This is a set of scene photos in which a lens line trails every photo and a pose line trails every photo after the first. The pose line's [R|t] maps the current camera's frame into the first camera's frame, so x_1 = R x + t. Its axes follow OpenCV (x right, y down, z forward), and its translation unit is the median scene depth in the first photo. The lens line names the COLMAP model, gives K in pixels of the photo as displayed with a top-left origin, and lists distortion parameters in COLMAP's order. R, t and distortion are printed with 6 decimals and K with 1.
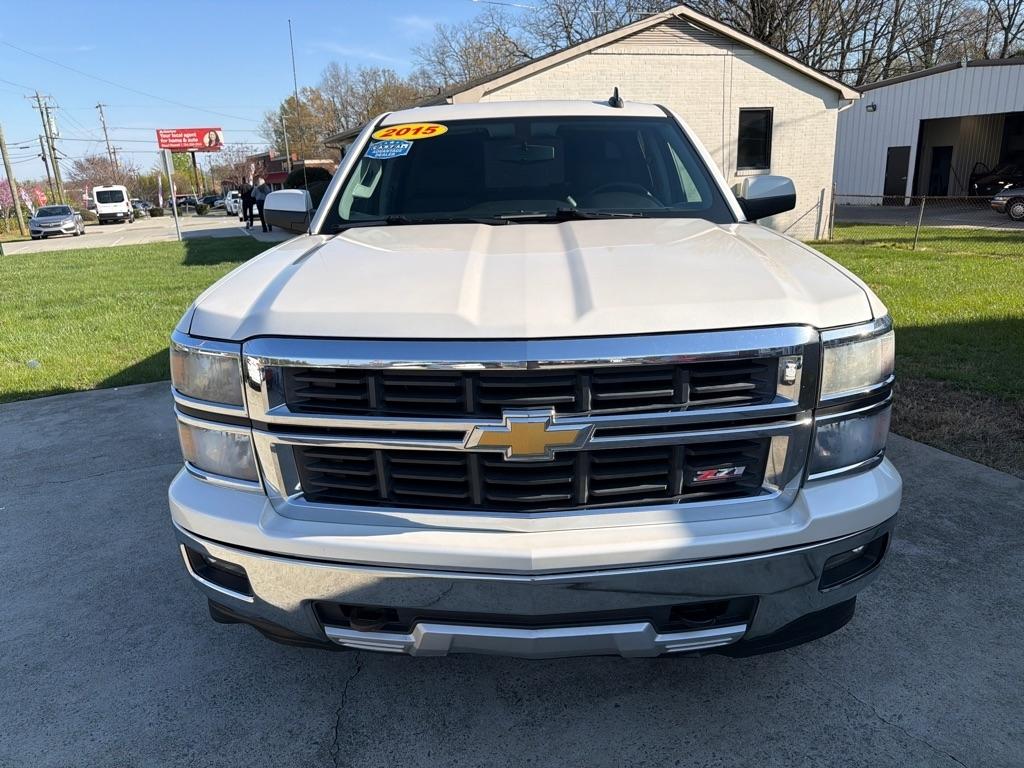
lens RADIAL K [[728.2, 0, 507.3], [0, 728.2, 390.4], [0, 0, 1]] dist [0.027828, -0.035078]
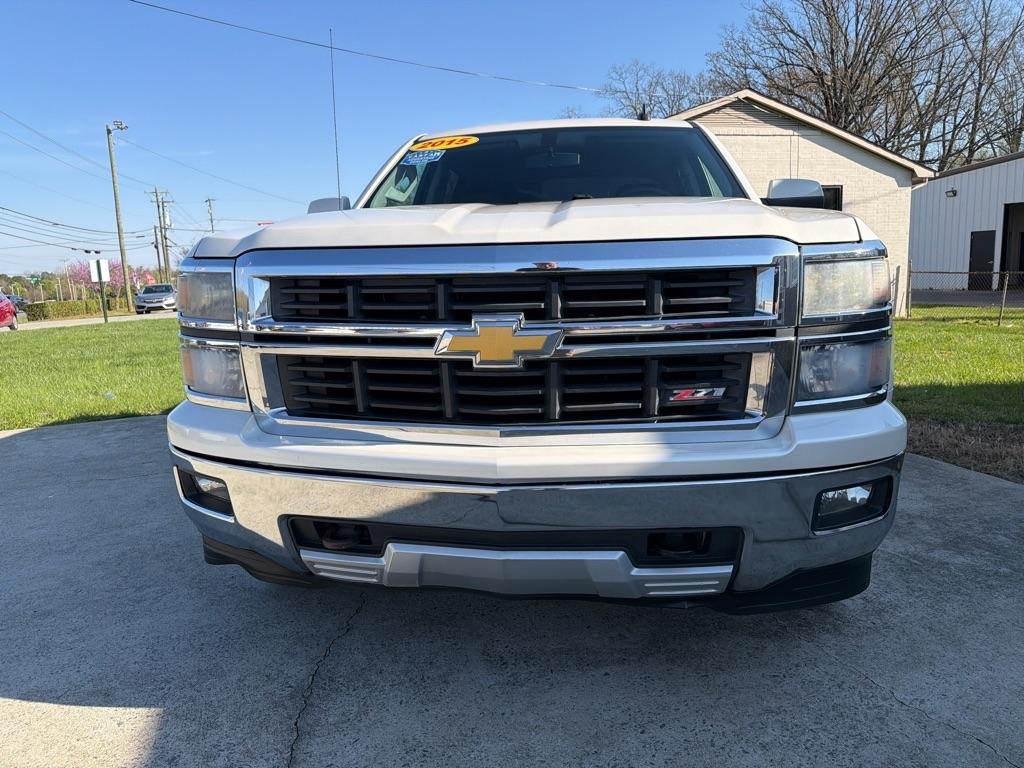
lens RADIAL K [[728.2, 0, 502.5], [0, 728.2, 383.1], [0, 0, 1]] dist [0.027828, -0.035078]
pose [[0.993960, 0.022853, -0.107336, 0.104362], [-0.036638, 0.991062, -0.128276, 0.177840], [0.103445, 0.131434, 0.985913, 0.013484]]
